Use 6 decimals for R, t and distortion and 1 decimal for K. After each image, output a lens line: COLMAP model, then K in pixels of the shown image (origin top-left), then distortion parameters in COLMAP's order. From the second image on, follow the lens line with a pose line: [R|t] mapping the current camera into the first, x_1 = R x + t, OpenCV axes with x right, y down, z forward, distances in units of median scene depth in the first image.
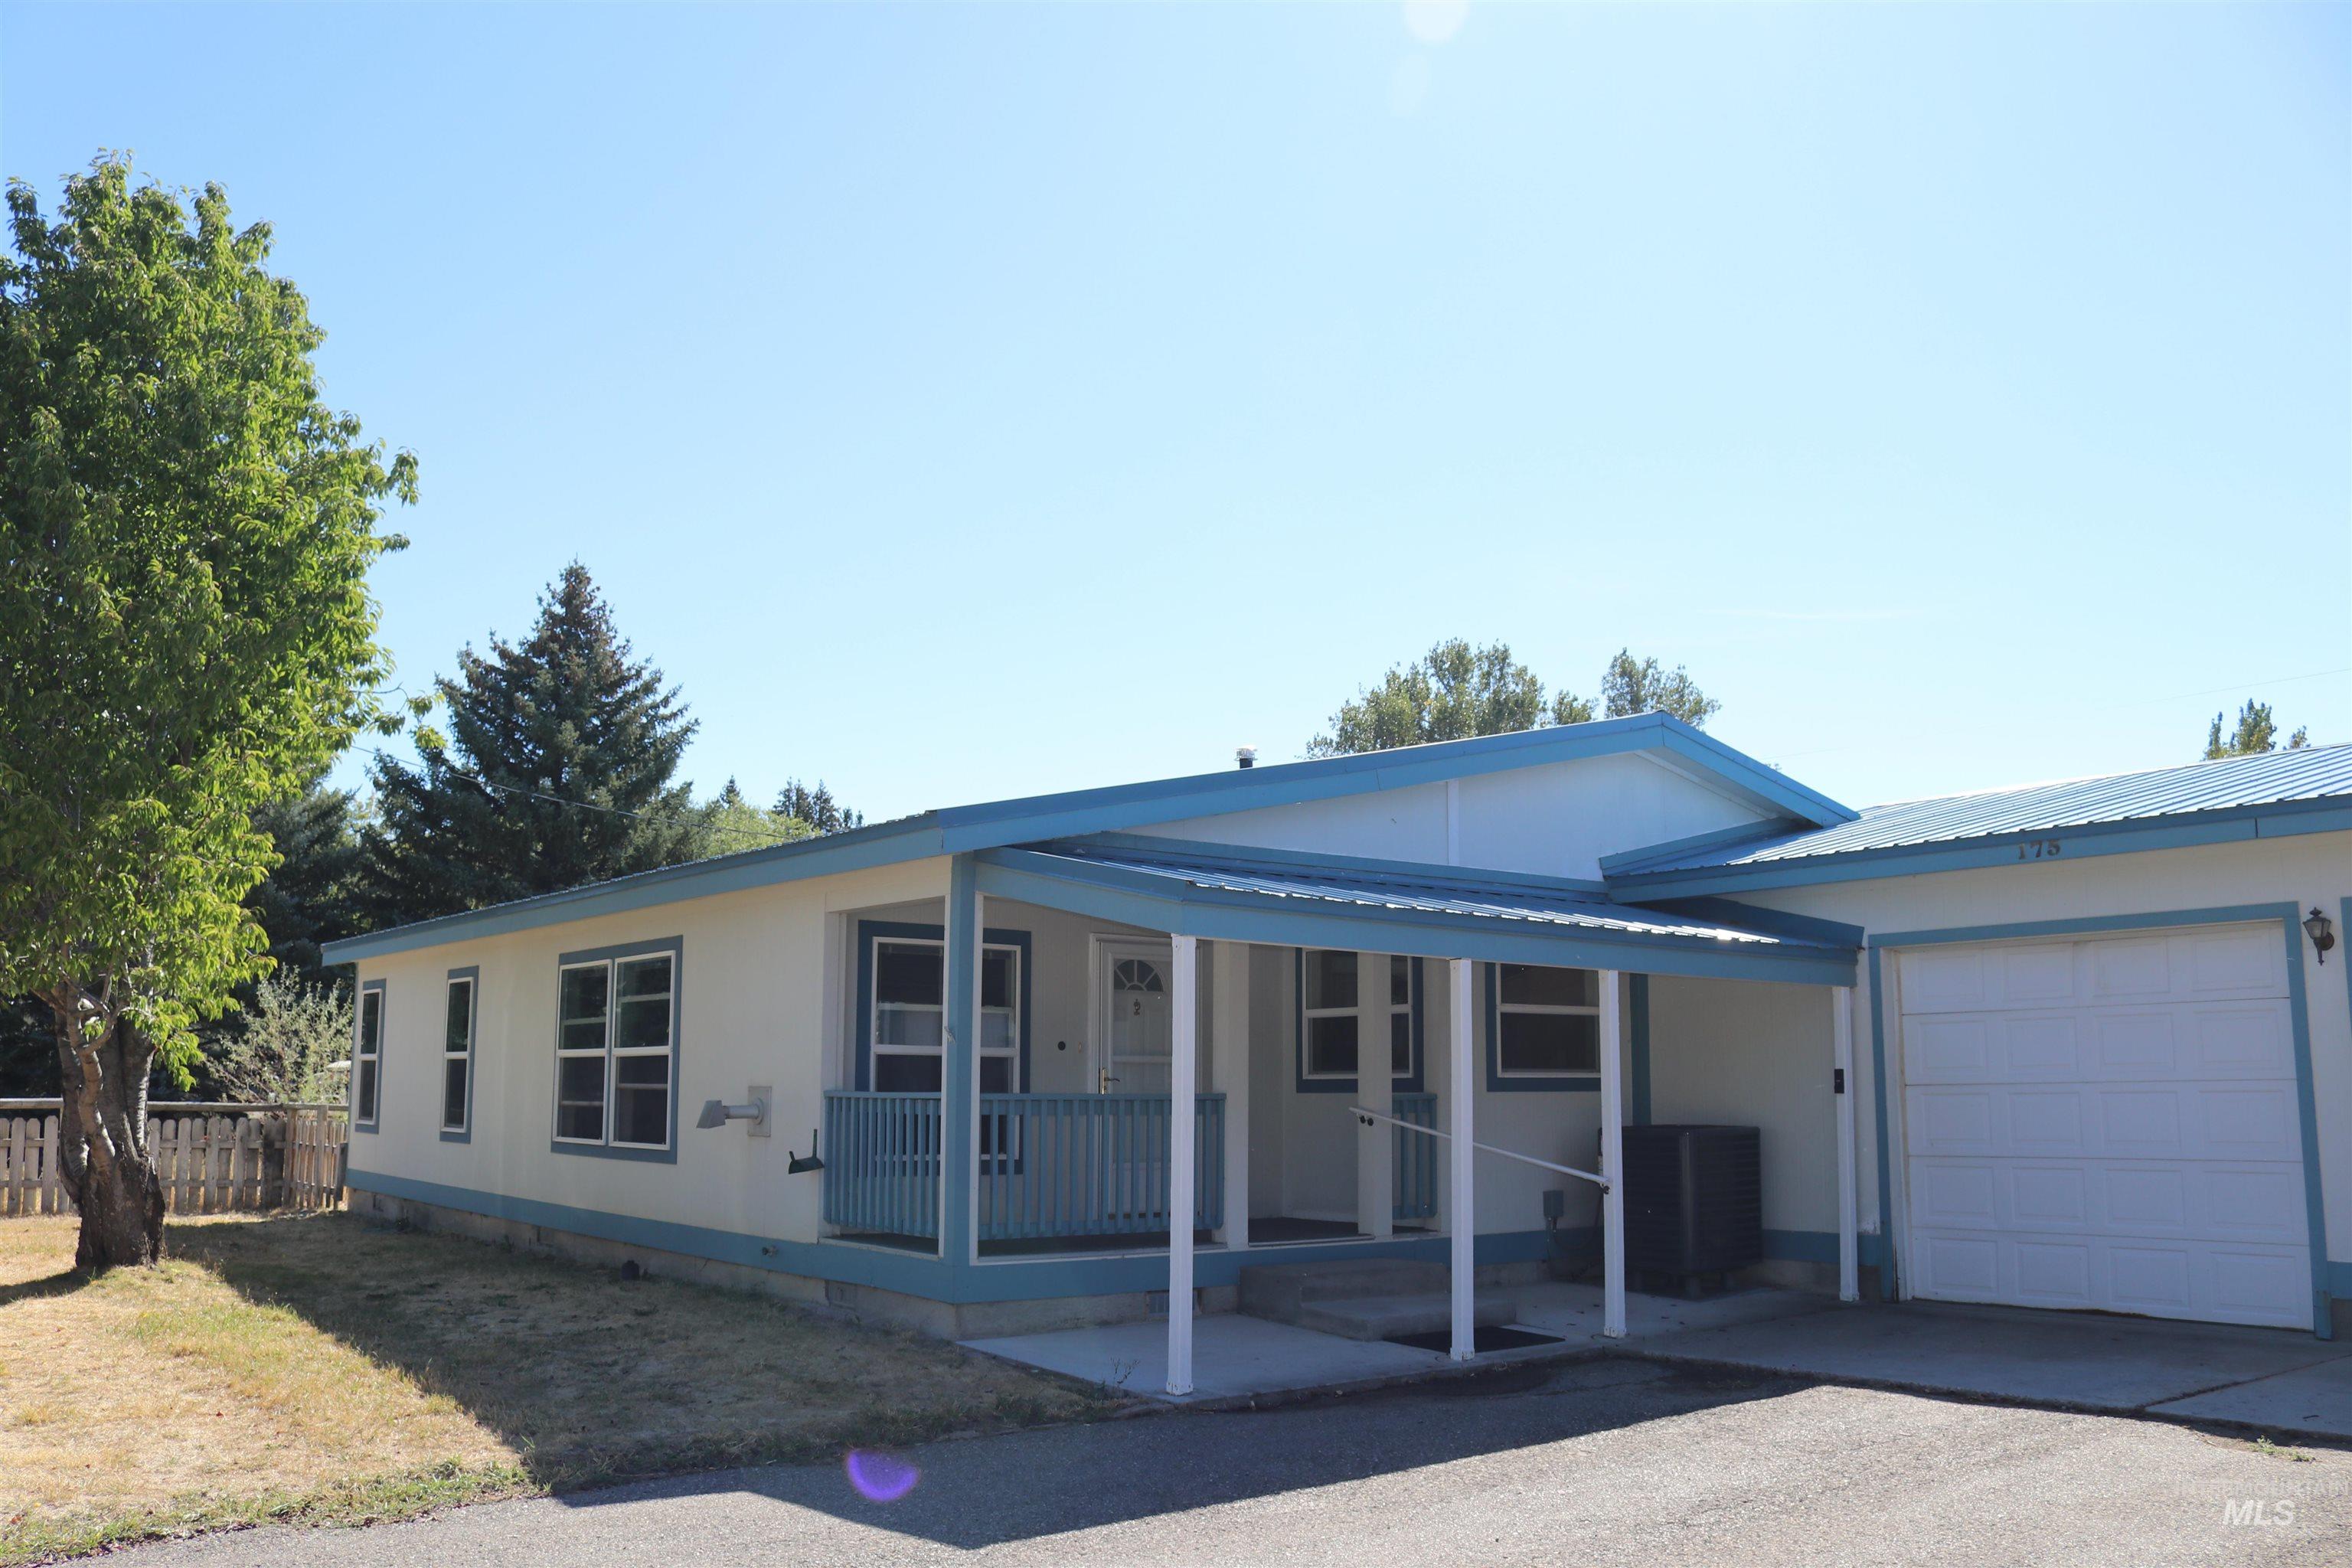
lens RADIAL K [[1933.2, 0, 1170.3], [0, 1933.2, 788.8], [0, 0, 1]] dist [-0.147264, 0.123160]
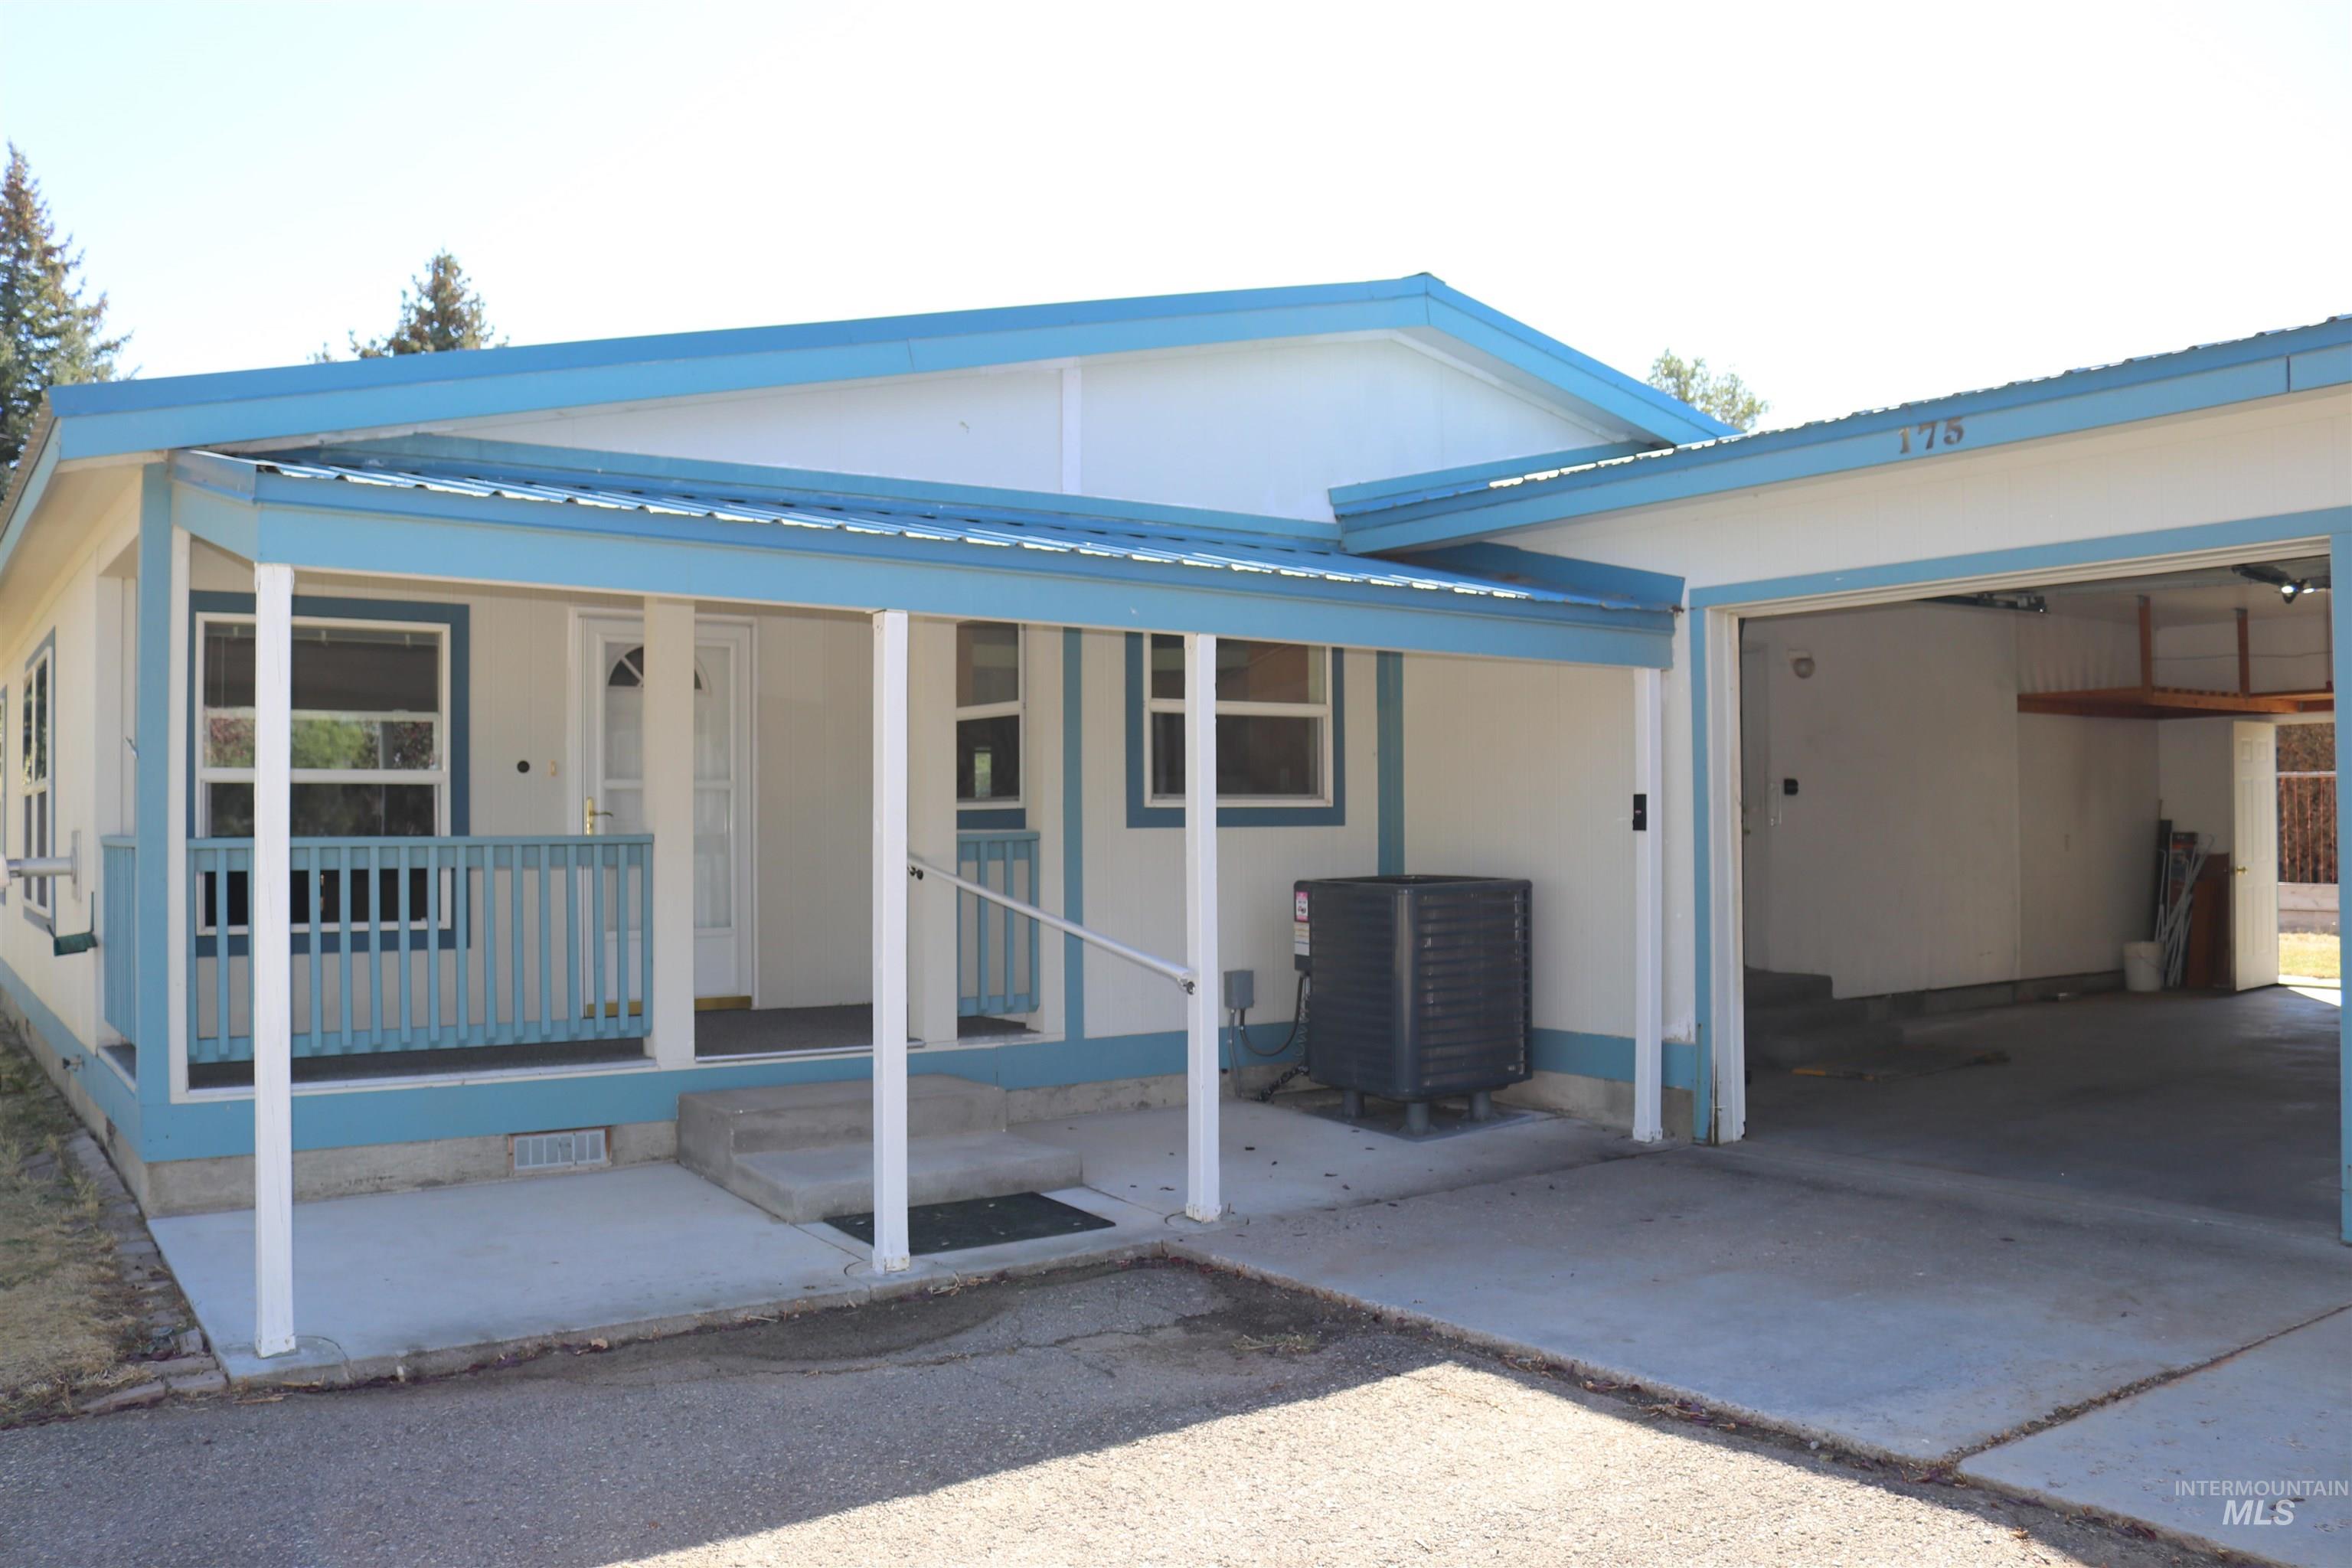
lens RADIAL K [[1933.2, 0, 1166.2], [0, 1933.2, 782.0], [0, 0, 1]] dist [-0.147264, 0.123160]
pose [[0.998907, -0.011435, -0.045315, 0.216972], [0.017469, 0.990679, 0.135094, 0.050851], [0.043348, -0.135738, 0.989796, 0.333846]]
